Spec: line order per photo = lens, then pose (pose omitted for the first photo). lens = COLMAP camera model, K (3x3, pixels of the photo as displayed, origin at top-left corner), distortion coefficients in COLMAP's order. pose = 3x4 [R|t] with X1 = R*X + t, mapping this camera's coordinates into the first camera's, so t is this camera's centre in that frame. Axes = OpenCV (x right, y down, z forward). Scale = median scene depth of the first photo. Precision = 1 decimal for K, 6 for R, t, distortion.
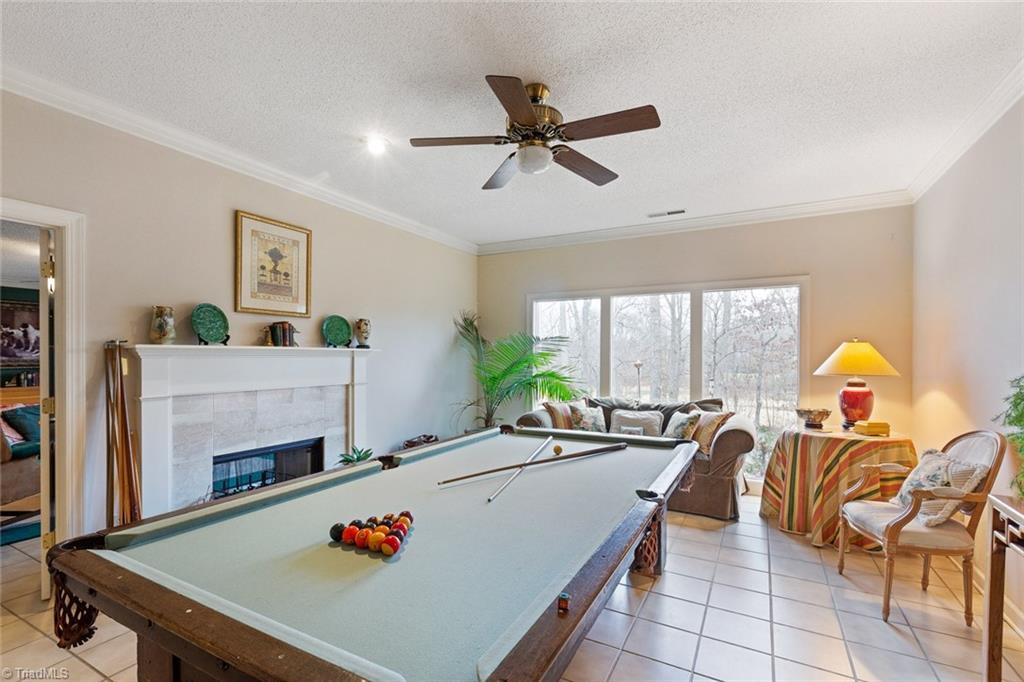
lens RADIAL K [[467.1, 0, 510.0], [0, 467.1, 356.5], [0, 0, 1]] dist [0.000071, -0.000016]
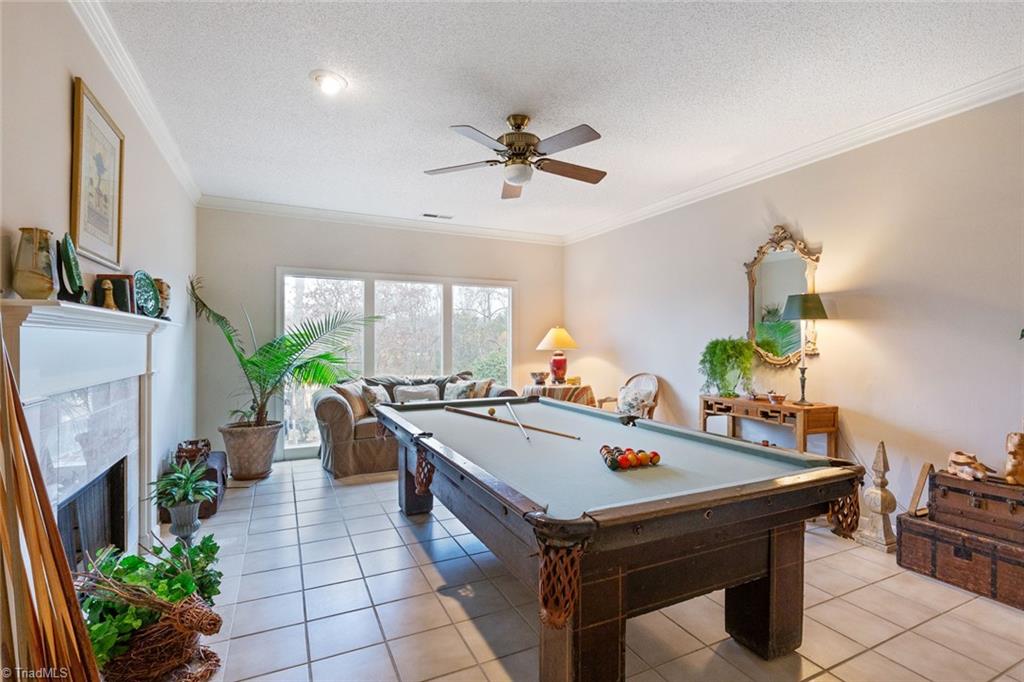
lens RADIAL K [[472.4, 0, 512.0], [0, 472.4, 341.0], [0, 0, 1]] dist [0.000592, 0.000028]
pose [[0.580289, 0.000102, 0.814411, -0.639262], [0.003589, 0.999990, -0.002683, 0.016176], [-0.814403, 0.004480, 0.580283, 0.187126]]
